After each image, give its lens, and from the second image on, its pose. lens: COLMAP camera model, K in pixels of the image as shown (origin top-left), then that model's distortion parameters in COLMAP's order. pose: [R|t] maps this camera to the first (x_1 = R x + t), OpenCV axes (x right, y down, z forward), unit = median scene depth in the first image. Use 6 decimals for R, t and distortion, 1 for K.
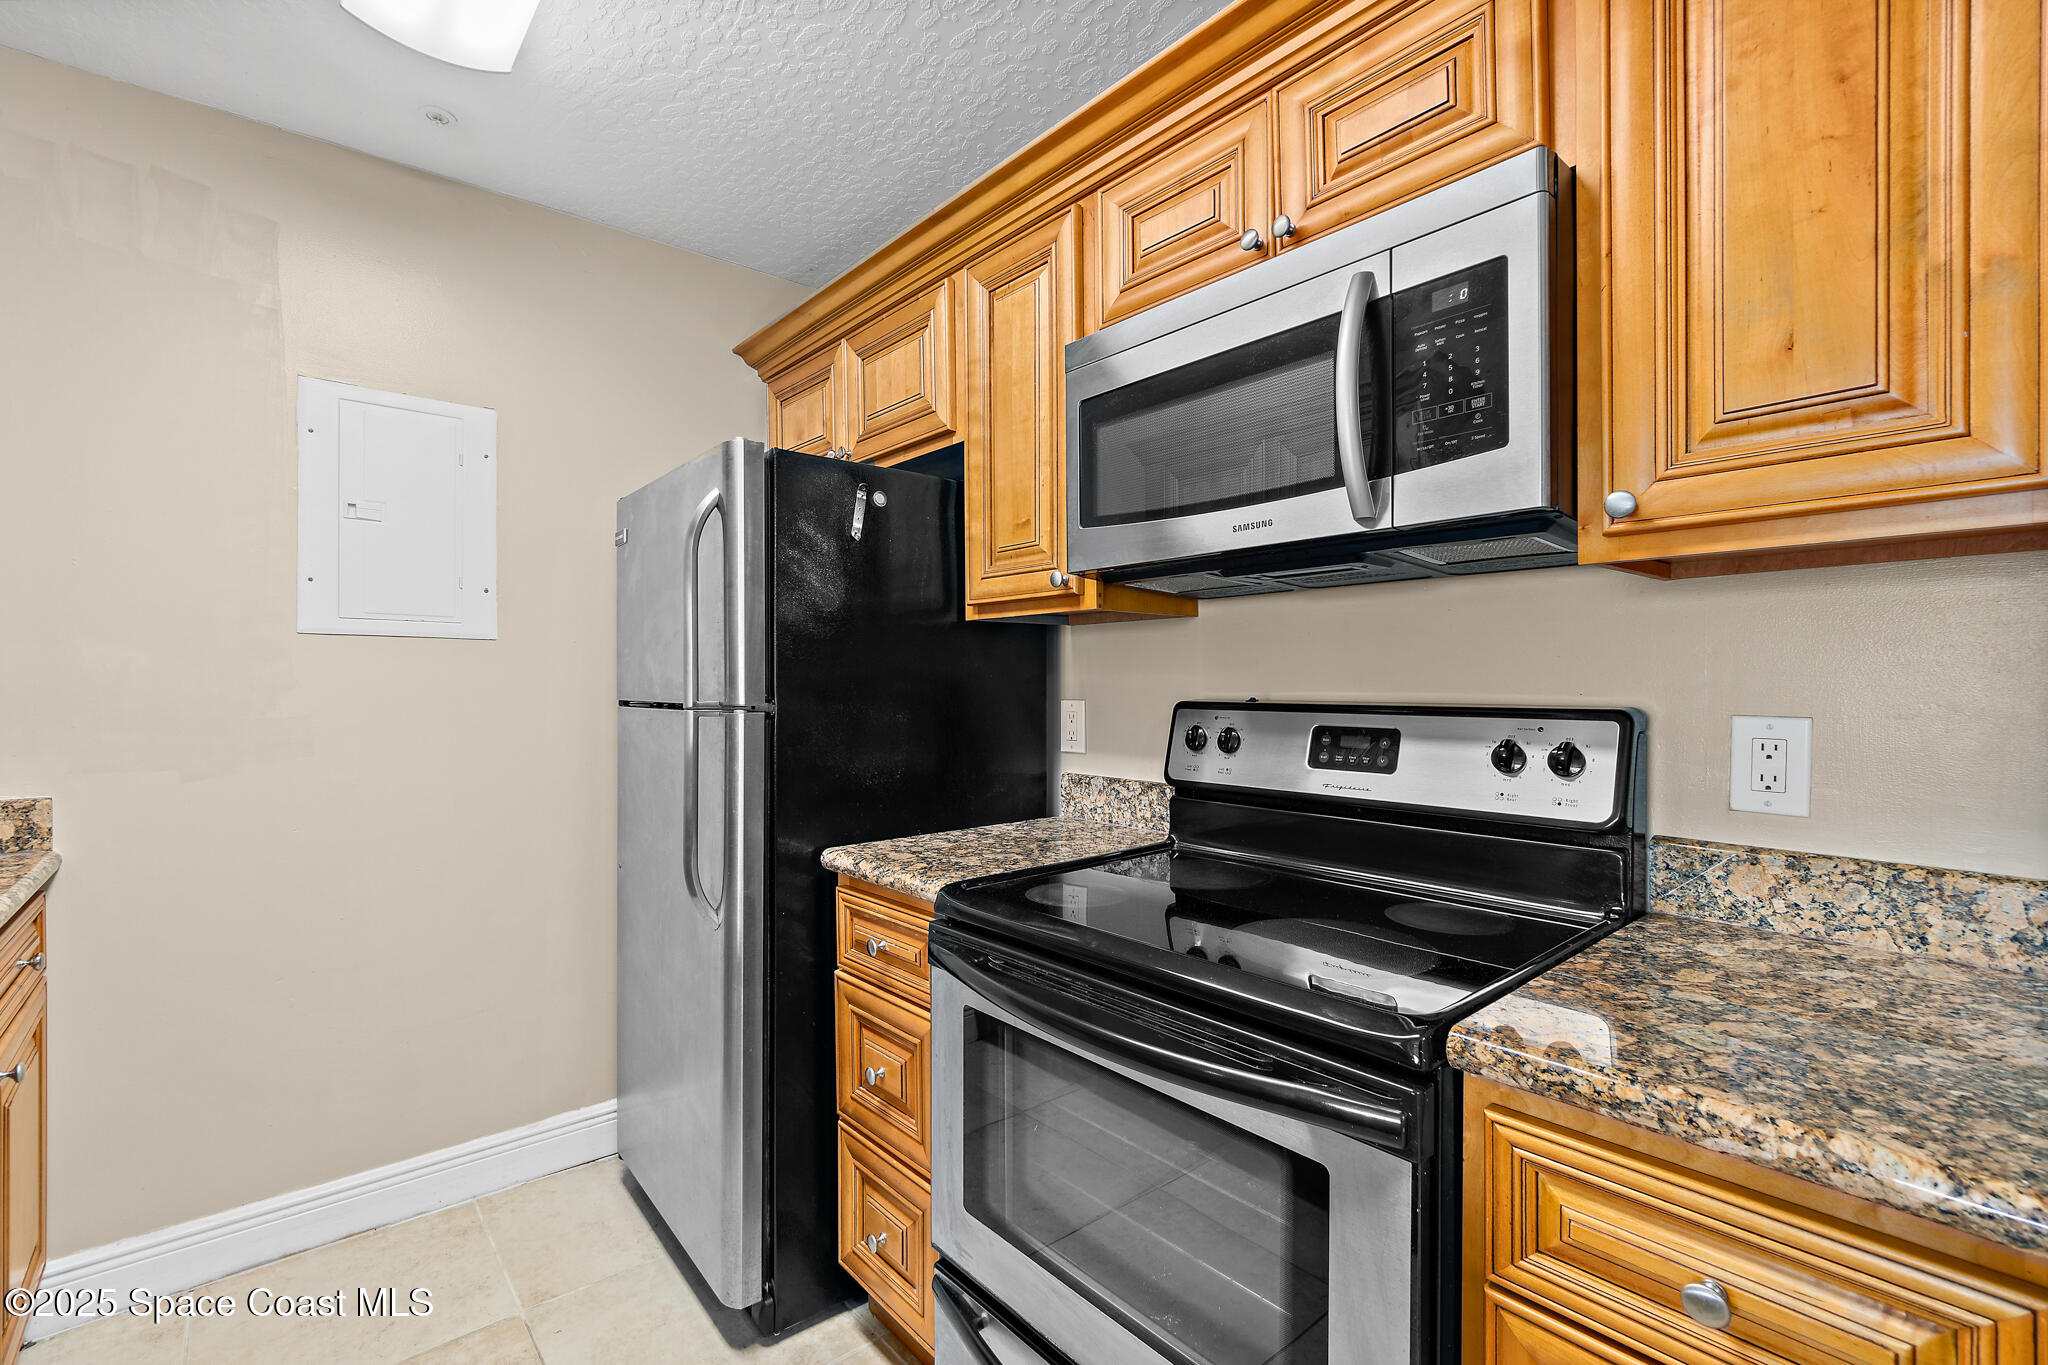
lens RADIAL K [[885.1, 0, 1024.0], [0, 885.1, 682.5], [0, 0, 1]] dist [0.000306, 0.000030]
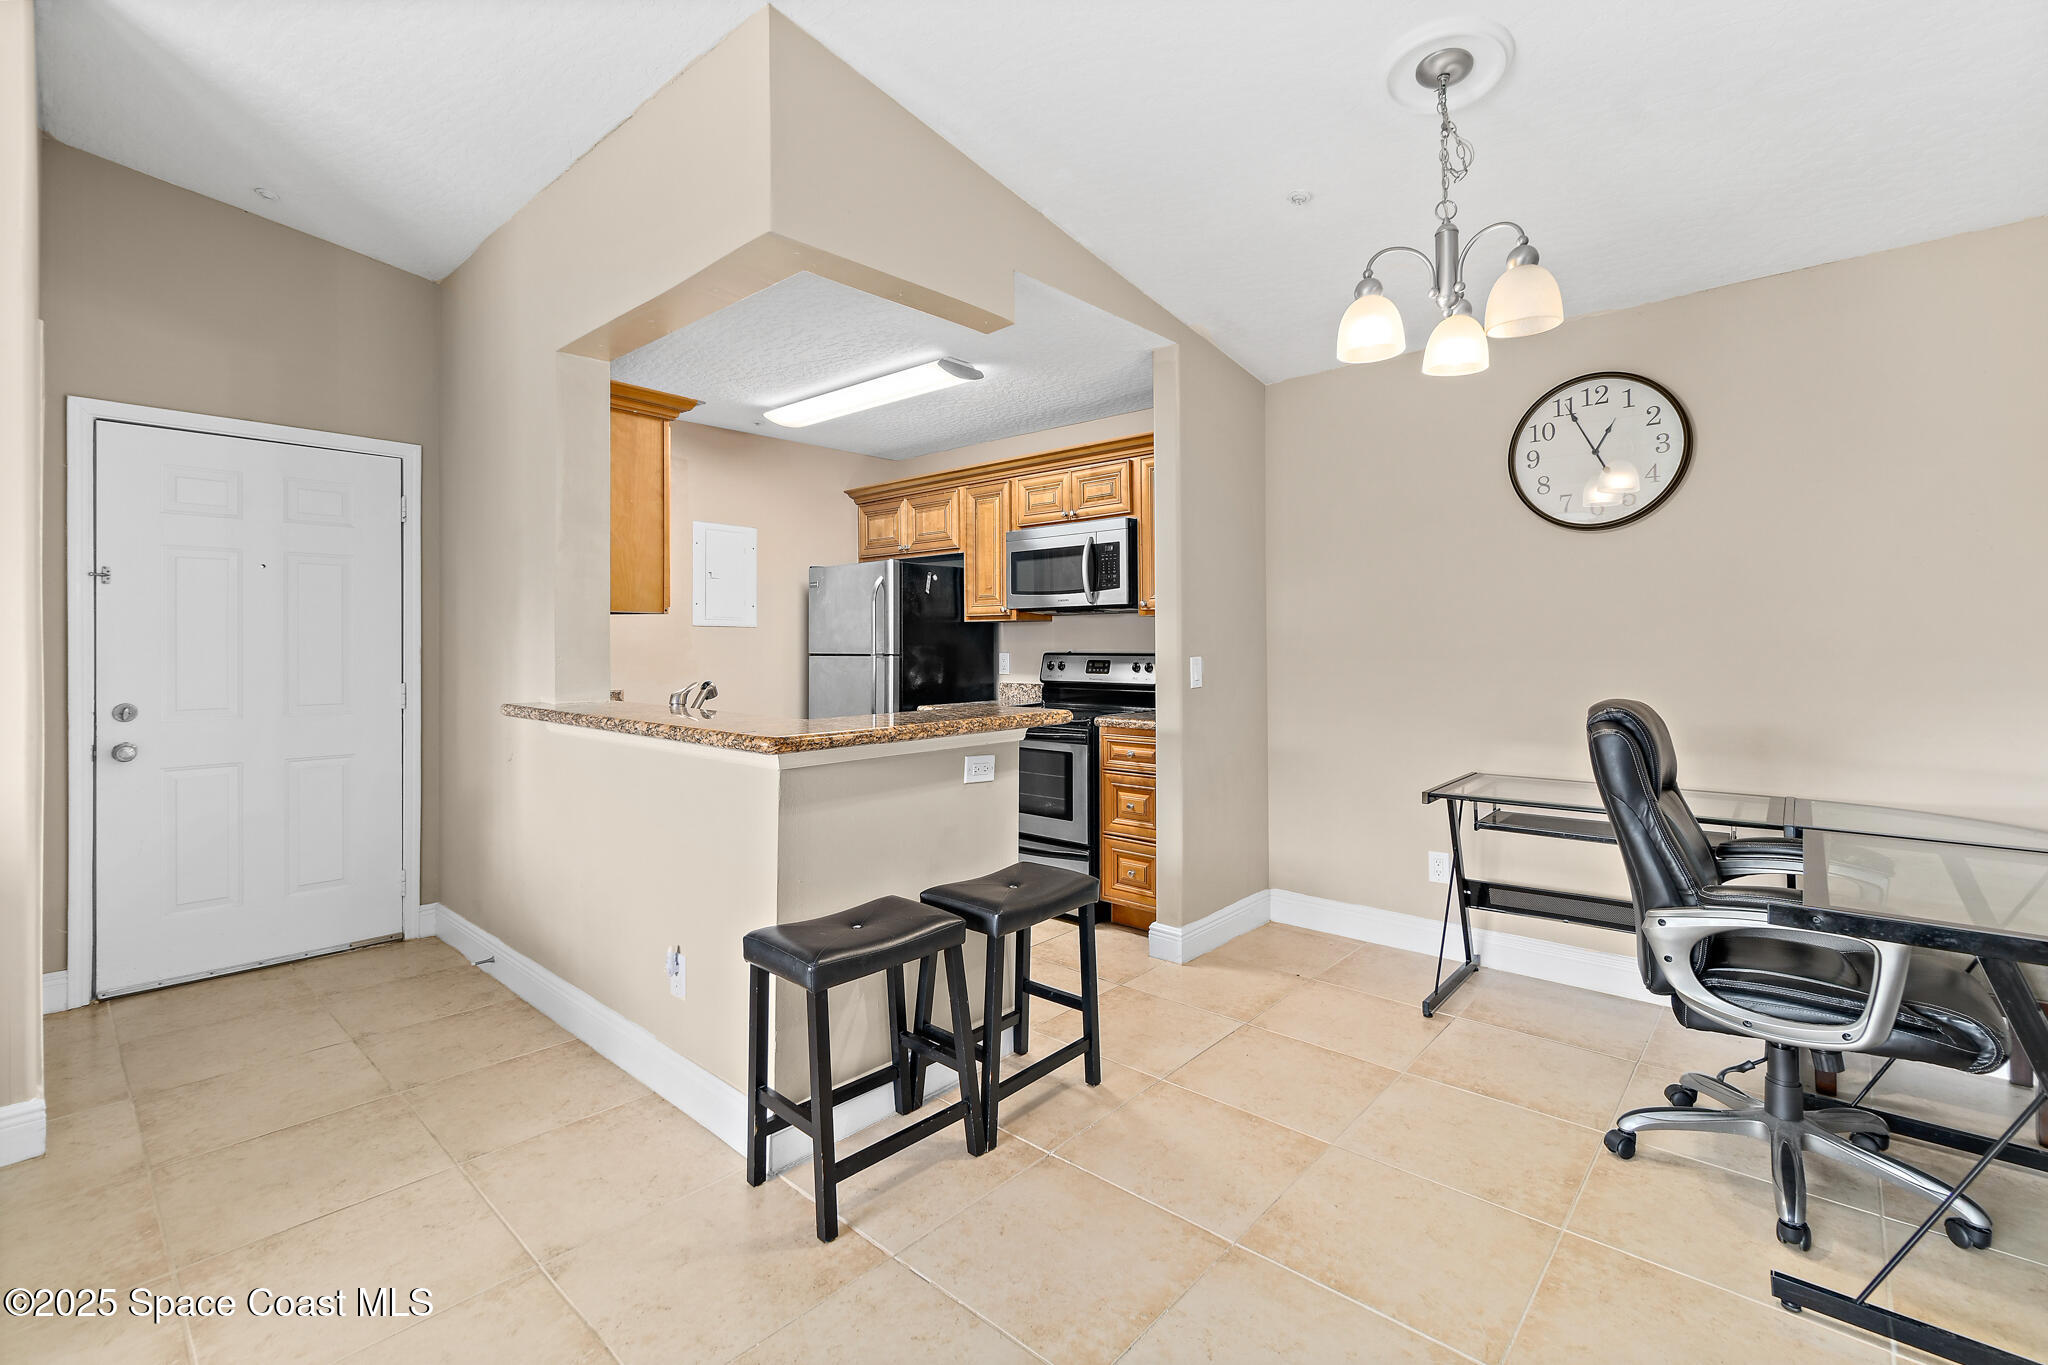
lens RADIAL K [[899.8, 0, 1018.8], [0, 899.8, 663.7], [0, 0, 1]] dist [0.000238, 0.000013]
pose [[0.993424, -0.001919, 0.114479, -0.240047], [-0.000357, 0.999803, 0.019859, -0.000413], [-0.114495, -0.019769, 0.993227, -1.874611]]
